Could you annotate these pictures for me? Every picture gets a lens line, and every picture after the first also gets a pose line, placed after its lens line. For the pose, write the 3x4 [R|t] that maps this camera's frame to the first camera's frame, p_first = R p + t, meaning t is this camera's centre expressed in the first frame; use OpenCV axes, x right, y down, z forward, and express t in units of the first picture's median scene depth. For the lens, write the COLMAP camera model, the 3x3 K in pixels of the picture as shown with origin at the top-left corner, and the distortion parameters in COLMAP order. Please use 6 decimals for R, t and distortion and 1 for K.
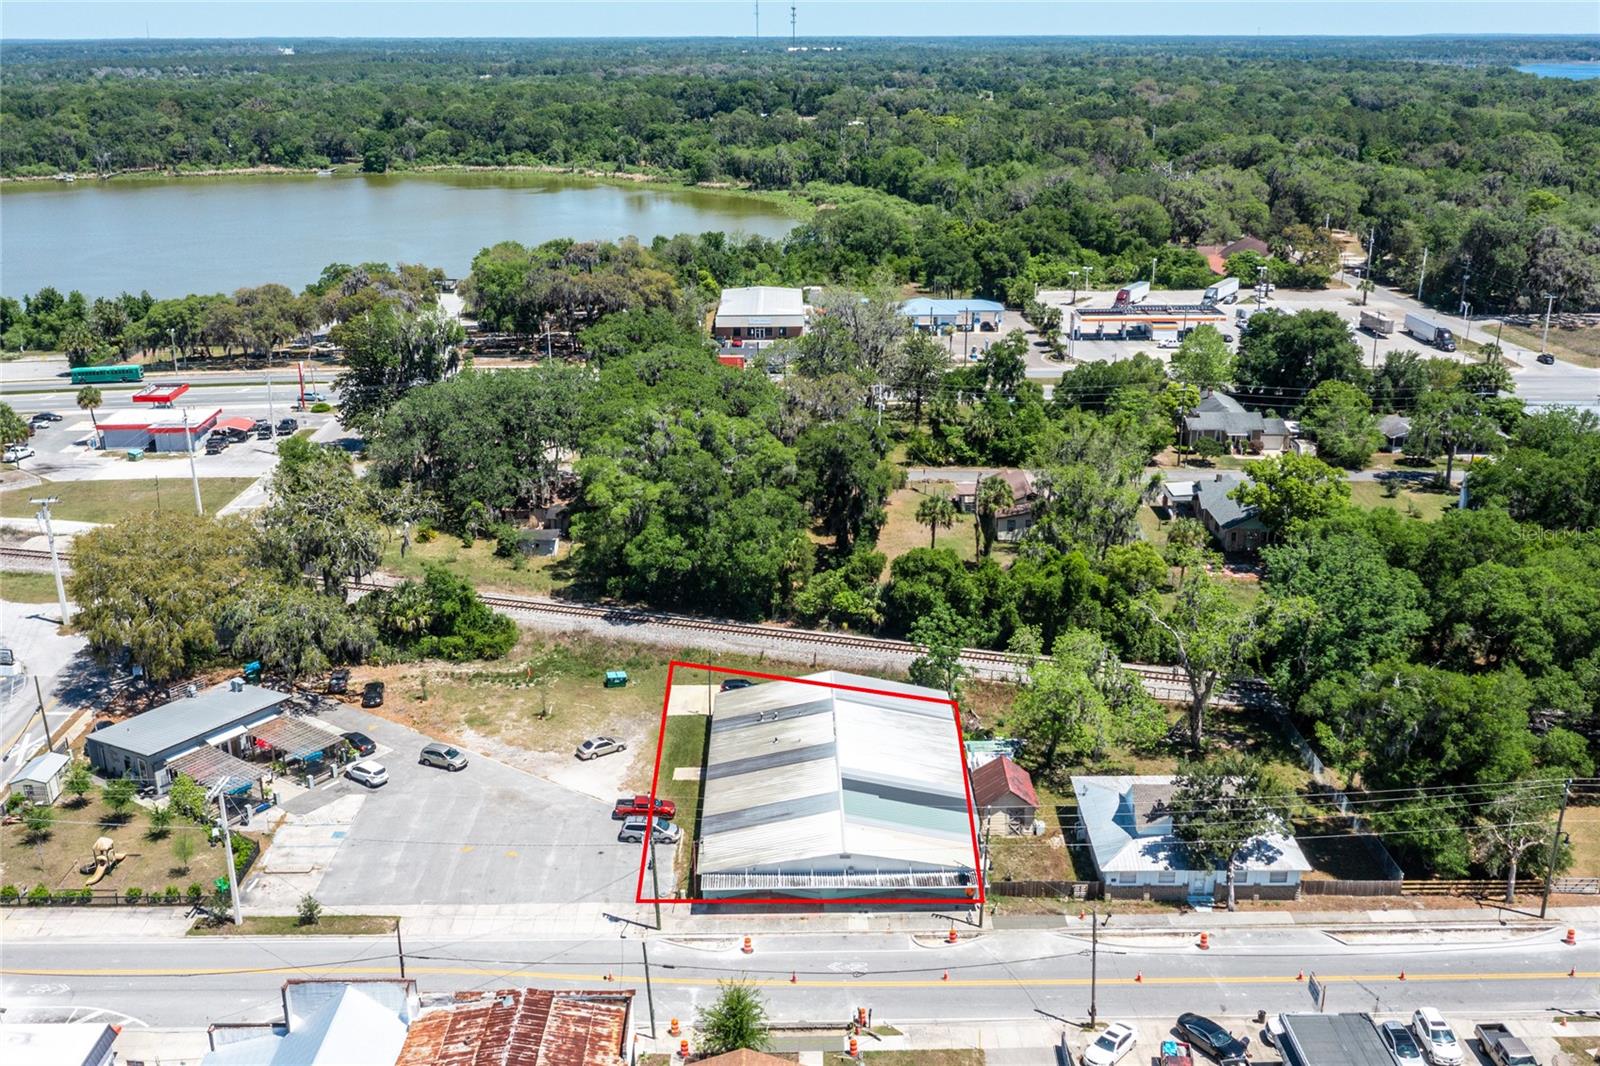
lens RADIAL K [[1510.9, 0, 800.0], [0, 1510.9, 533.0], [0, 0, 1]] dist [-0.014447, 0.004777]
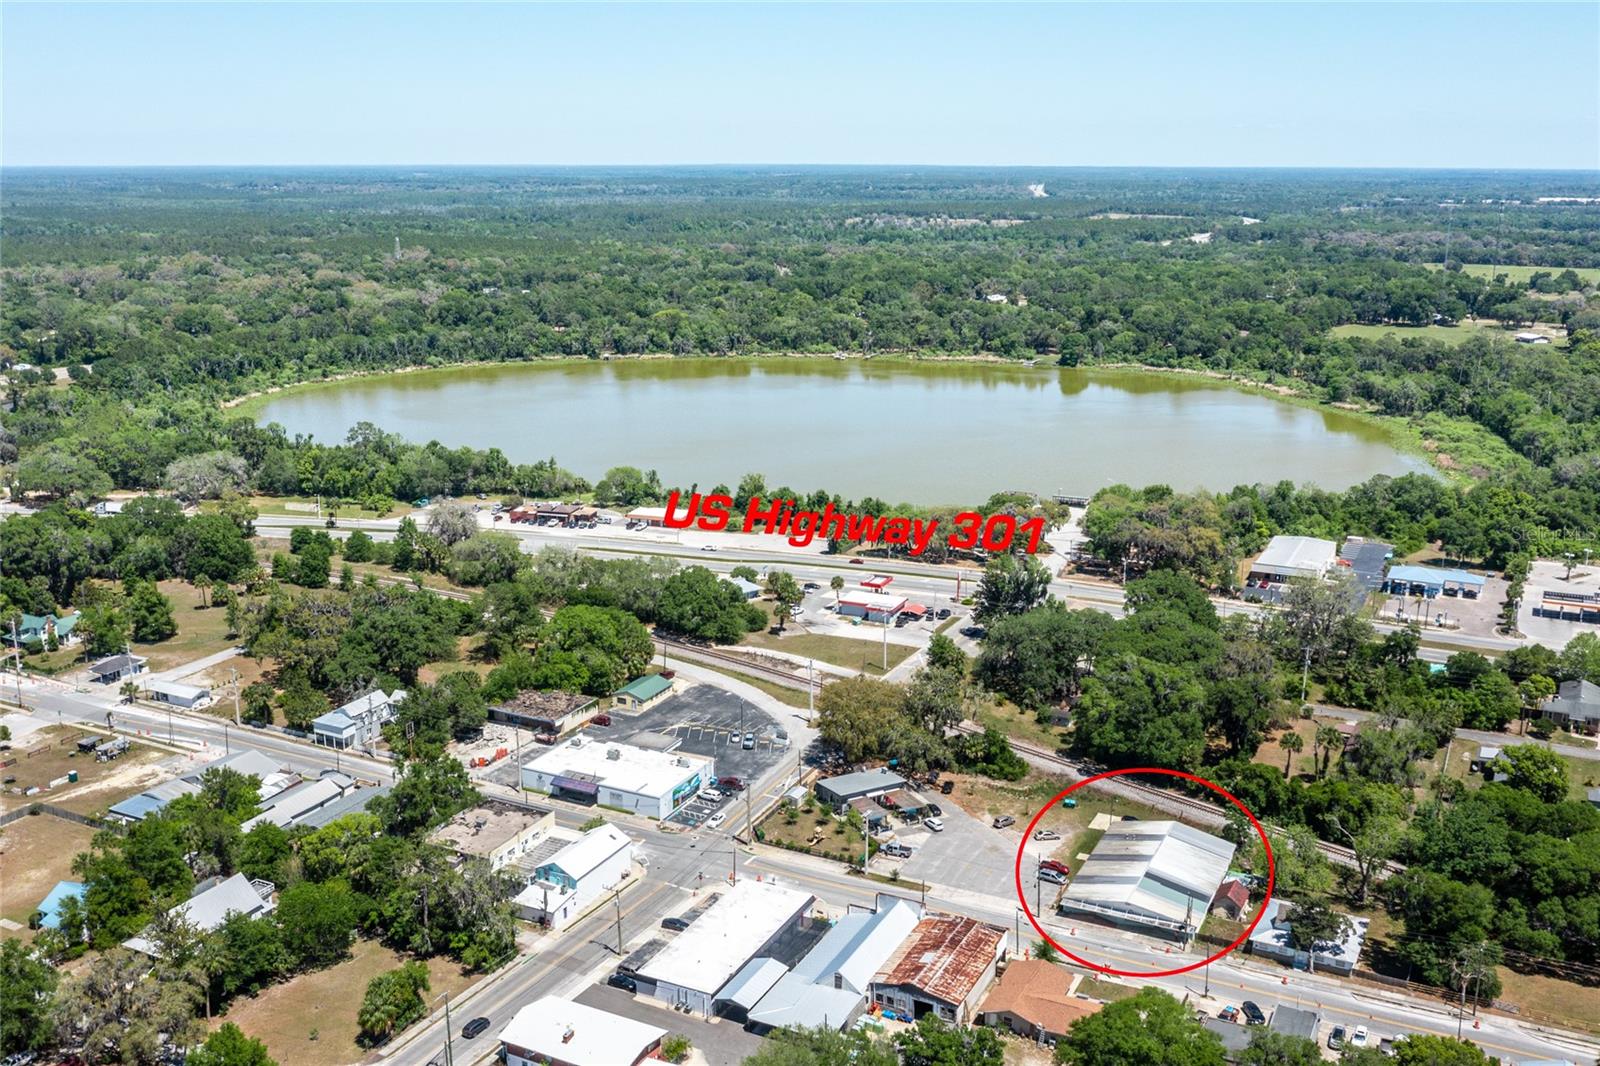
lens RADIAL K [[1501.0, 0, 796.9], [0, 1501.0, 529.7], [0, 0, 1]] dist [-0.013691, -0.002309]
pose [[0.890351, 0.115681, -0.440333, 0.364653], [-0.148266, 0.988130, -0.040197, -0.117419], [0.430457, 0.101076, 0.896934, -0.874837]]
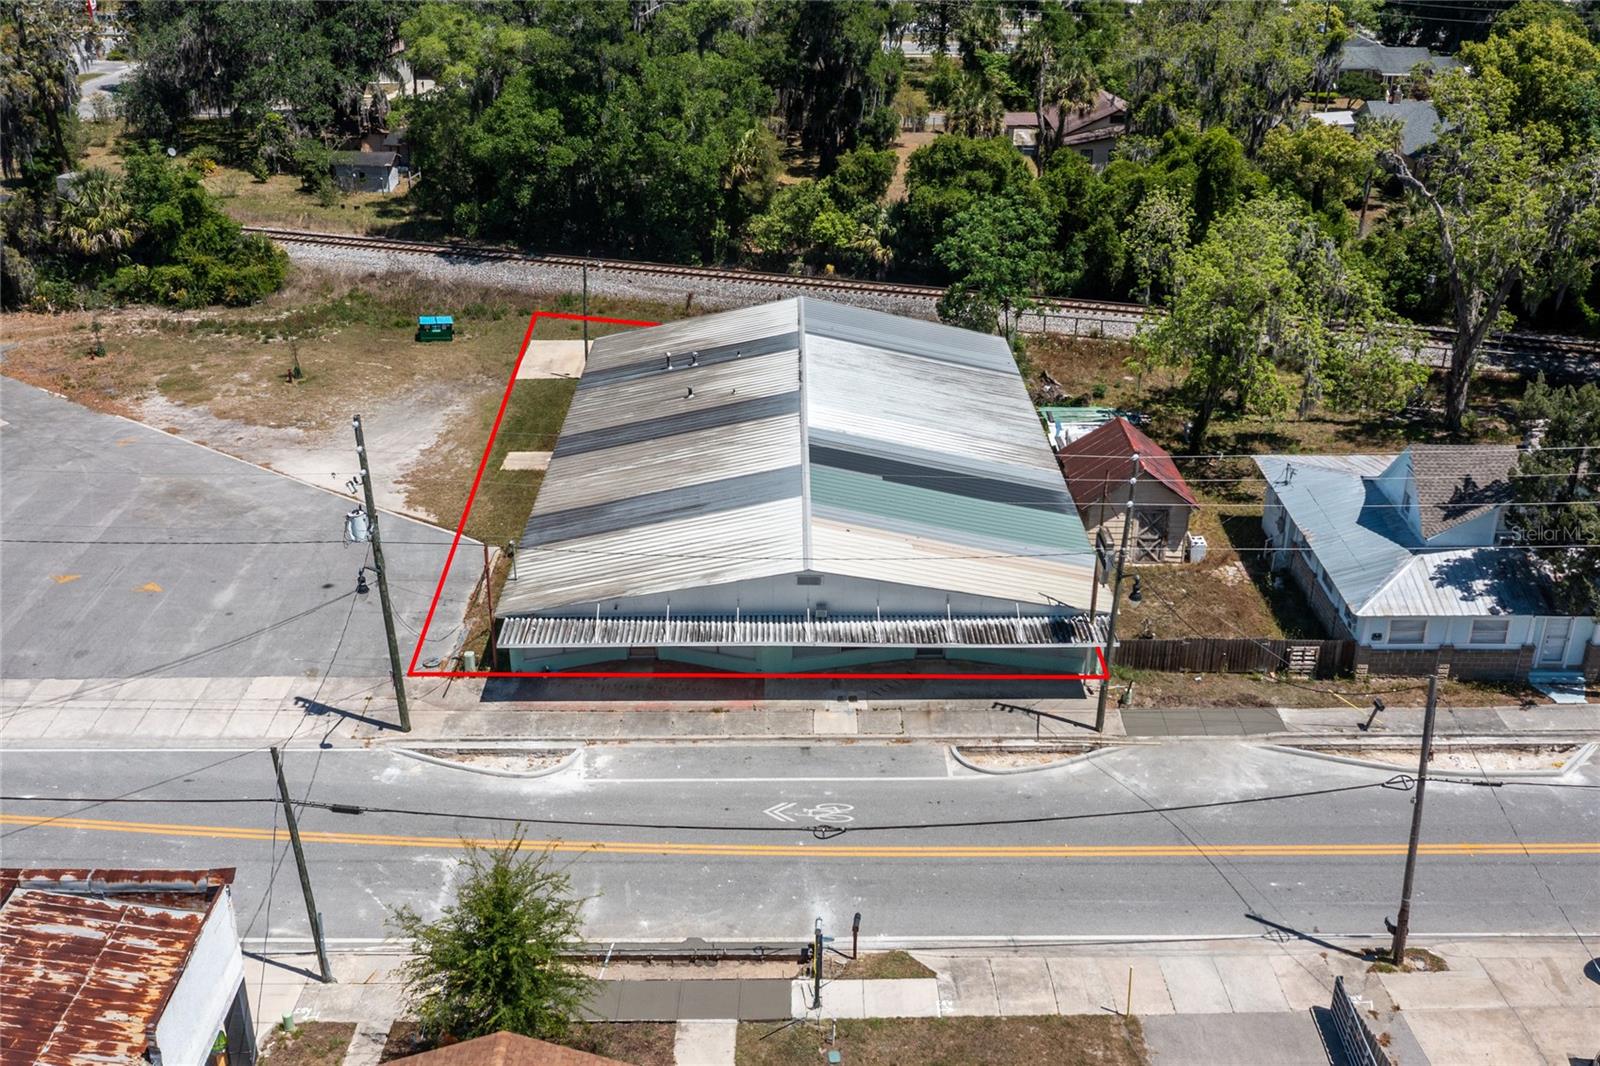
lens RADIAL K [[1572.0, 0, 800.0], [0, 1572.0, 533.0], [0, 0, 1]] dist [-0.014320, -0.006593]
pose [[0.999978, 0.006695, 0.000340, 0.020058], [-0.006693, 0.994278, 0.106612, 0.110588], [0.000376, -0.106612, 0.994301, 0.388163]]
